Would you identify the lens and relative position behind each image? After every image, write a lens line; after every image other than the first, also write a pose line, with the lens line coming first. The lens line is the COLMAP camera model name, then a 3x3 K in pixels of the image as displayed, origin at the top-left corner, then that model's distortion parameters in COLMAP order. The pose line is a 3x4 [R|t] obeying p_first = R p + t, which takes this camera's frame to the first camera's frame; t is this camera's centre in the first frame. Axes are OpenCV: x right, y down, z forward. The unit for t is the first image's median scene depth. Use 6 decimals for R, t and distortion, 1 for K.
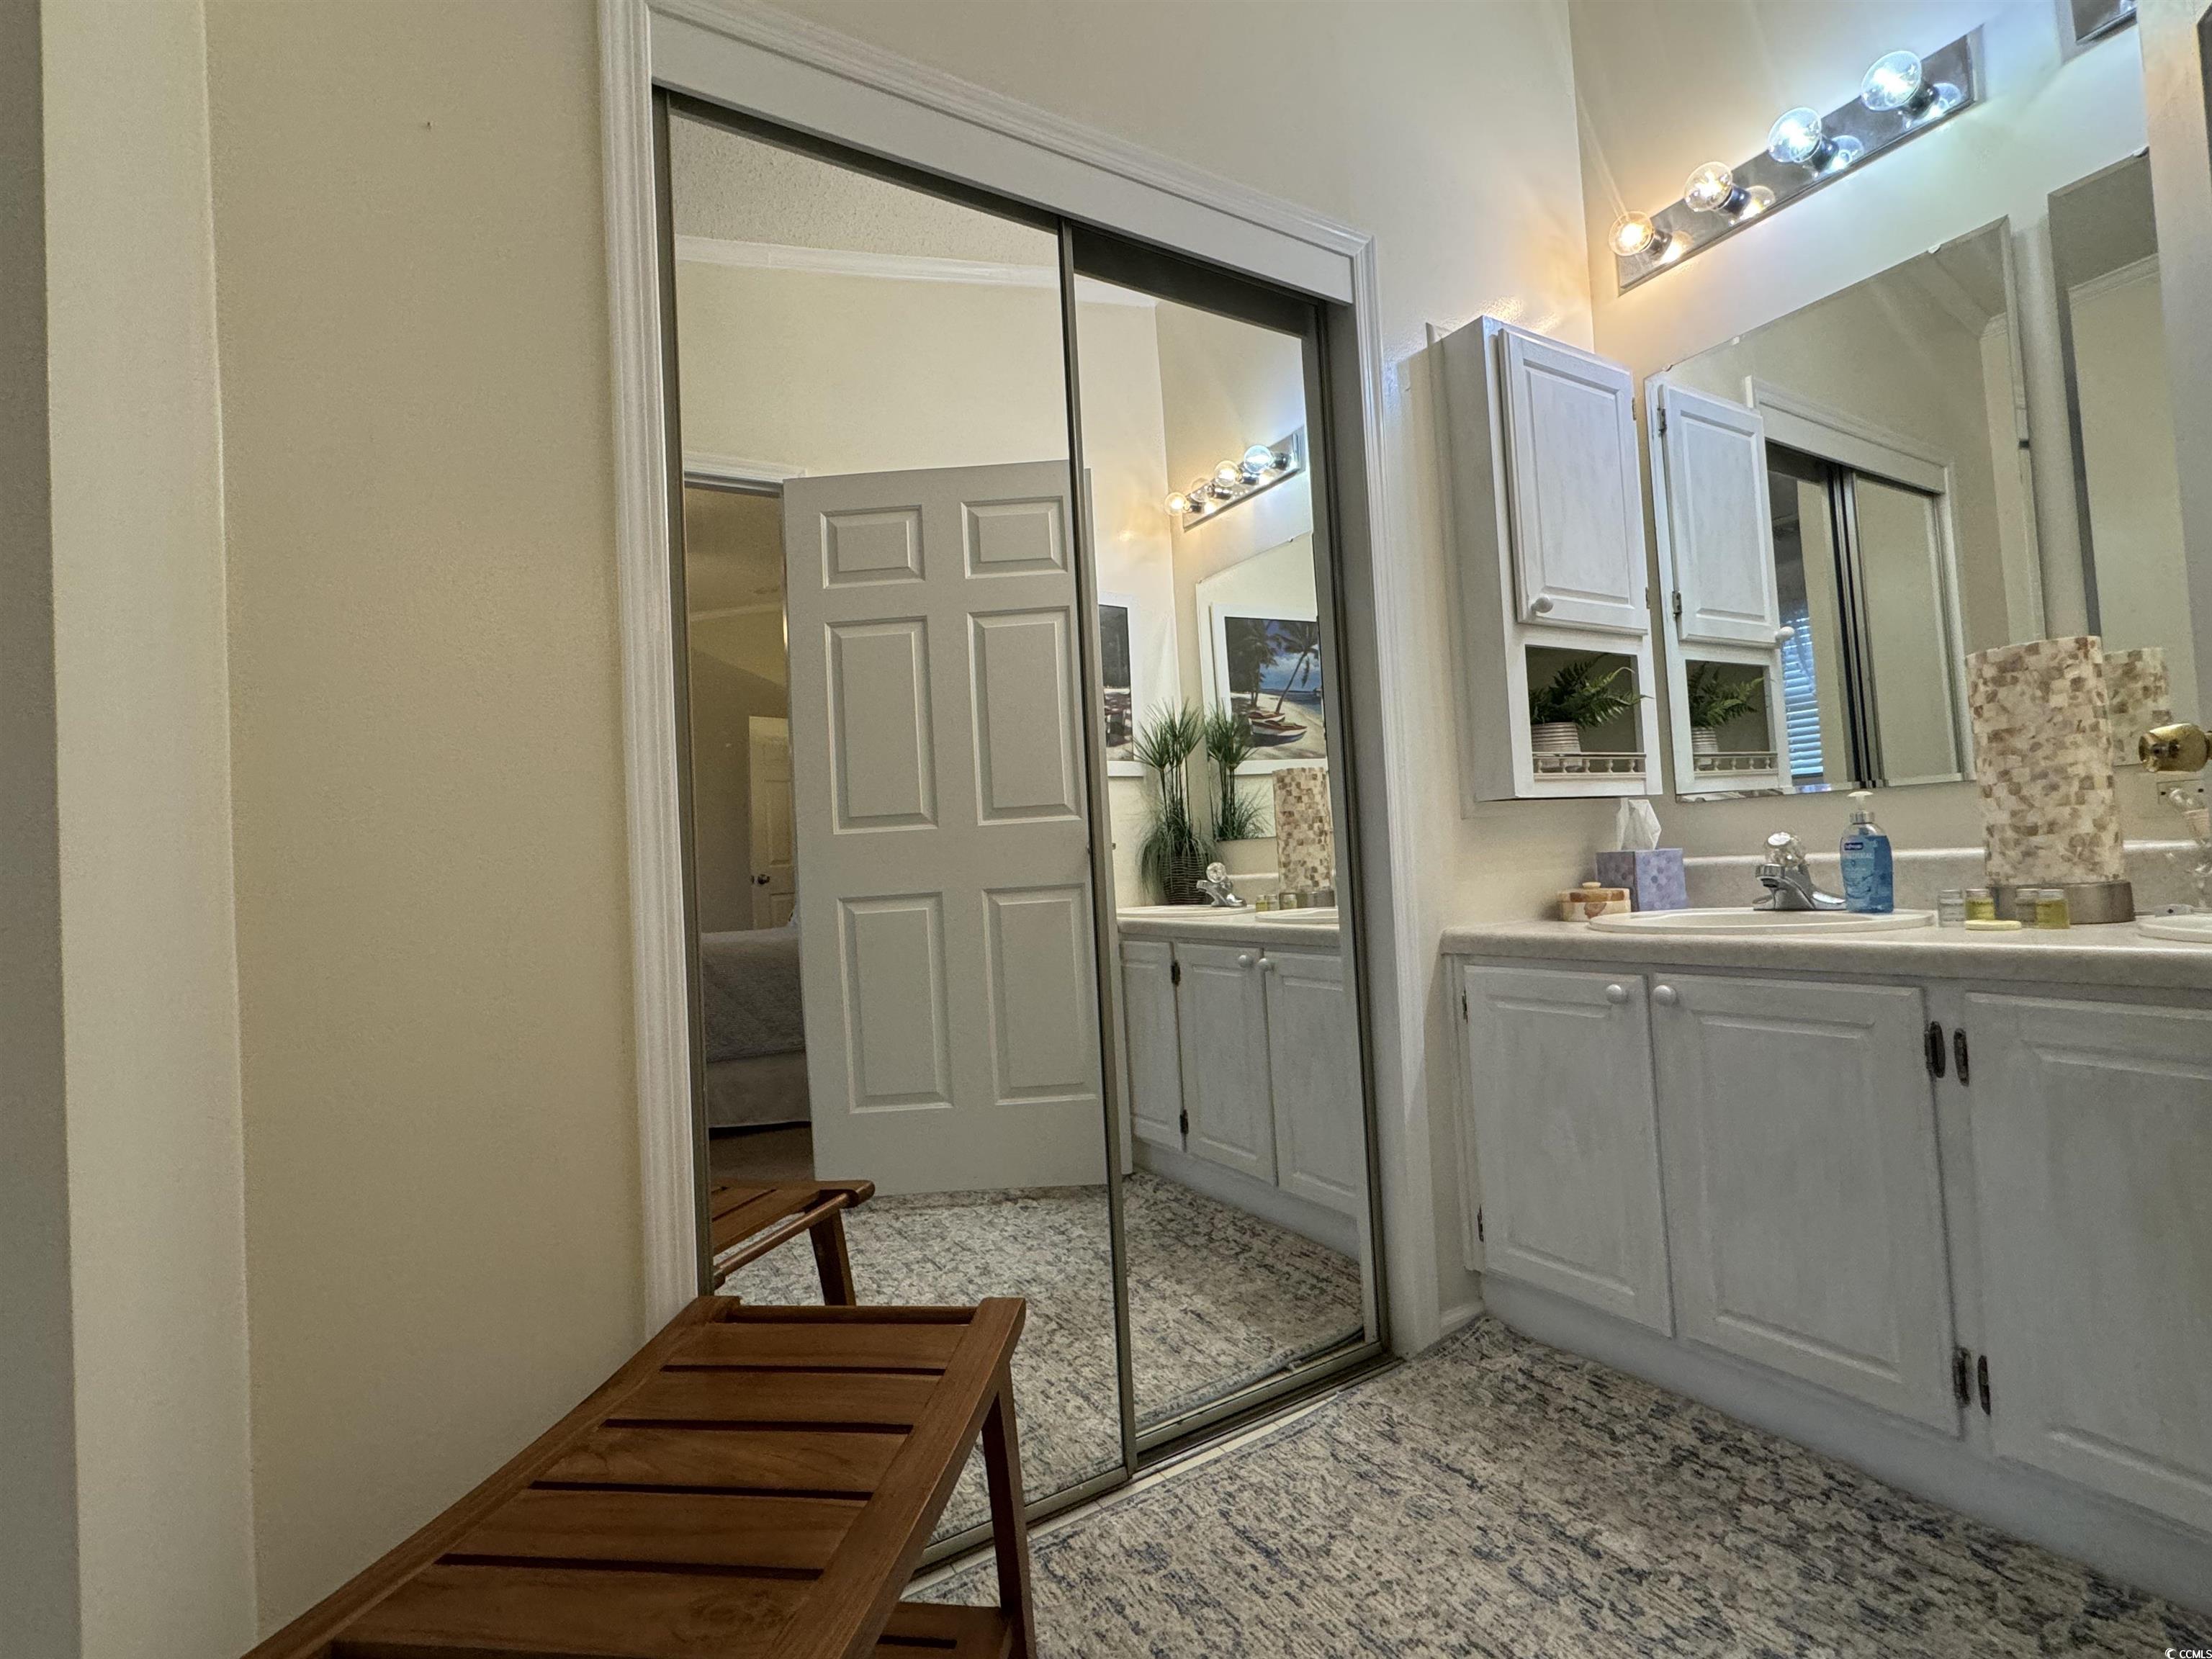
lens RADIAL K [[972.6, 0, 1099.3], [0, 972.6, 823.6], [0, 0, 1]] dist [-0.000095, 0.000379]
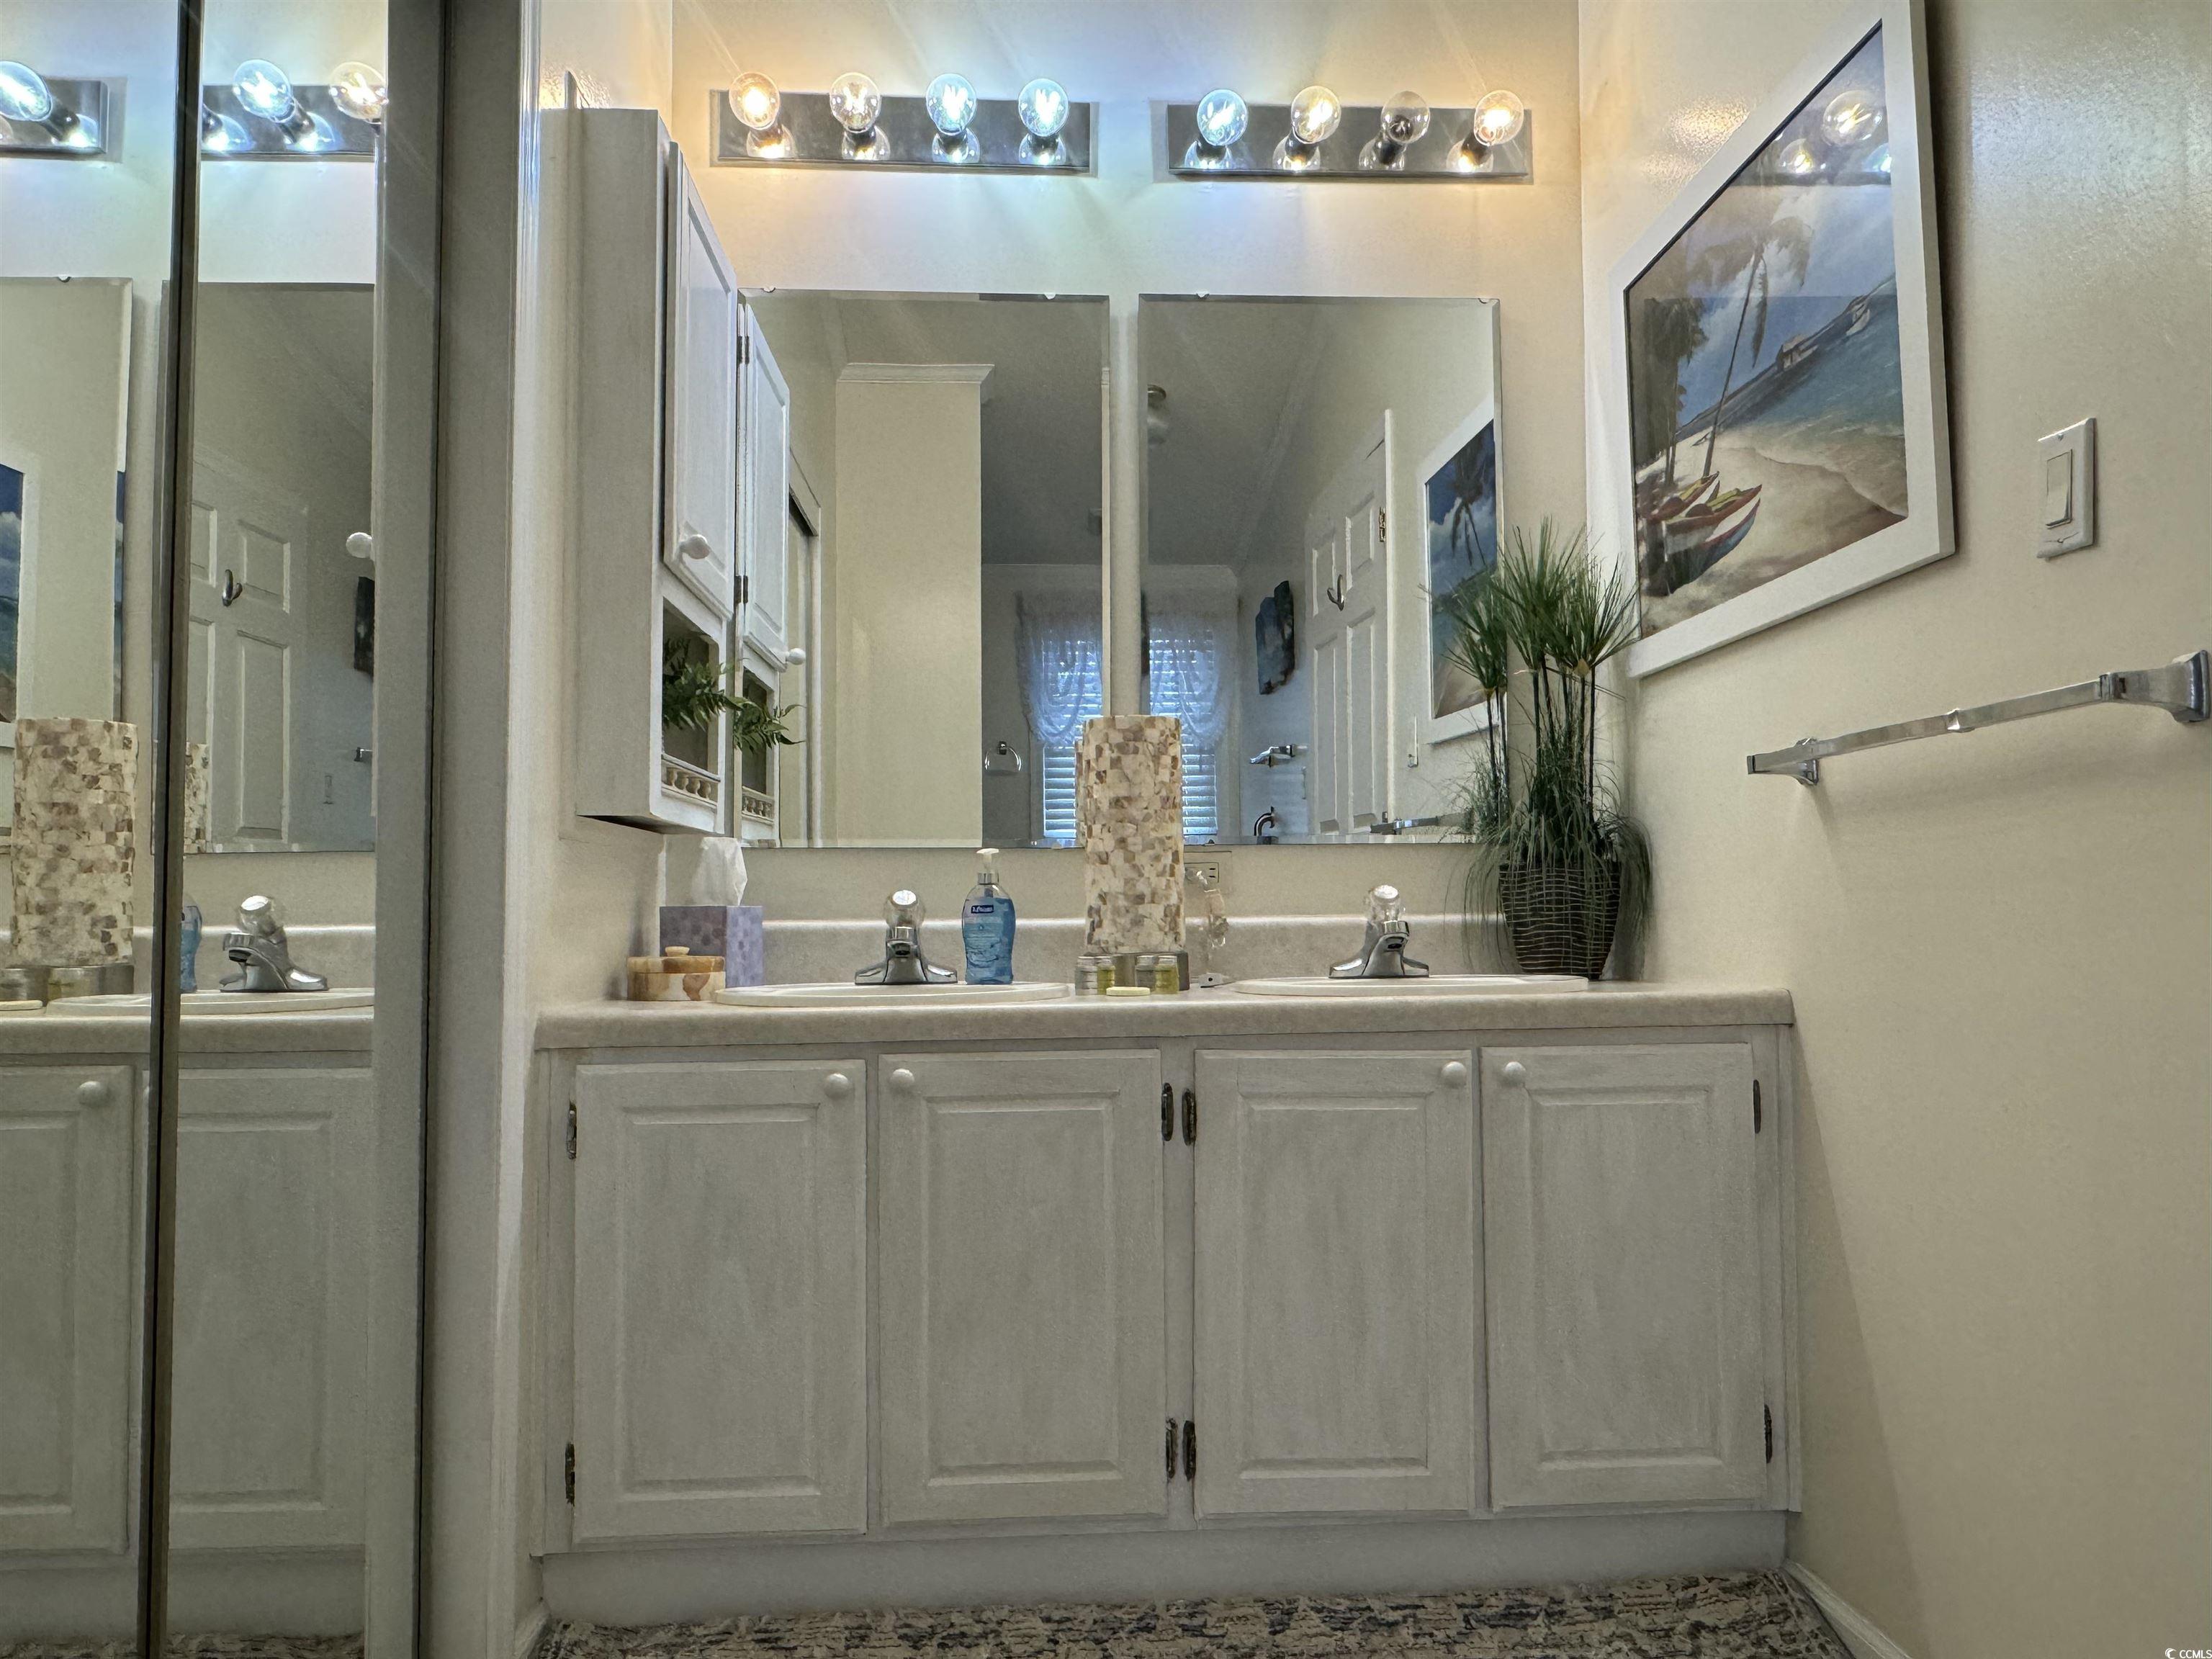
lens RADIAL K [[1465.4, 0, 1111.7], [0, 1465.4, 832.3], [0, 0, 1]] dist [-0.002990, 0.001654]
pose [[0.488724, 0.099259, 0.866774, -0.367466], [-0.057306, 0.995014, -0.081633, 0.061436], [-0.870554, -0.009776, 0.491975, 0.265350]]
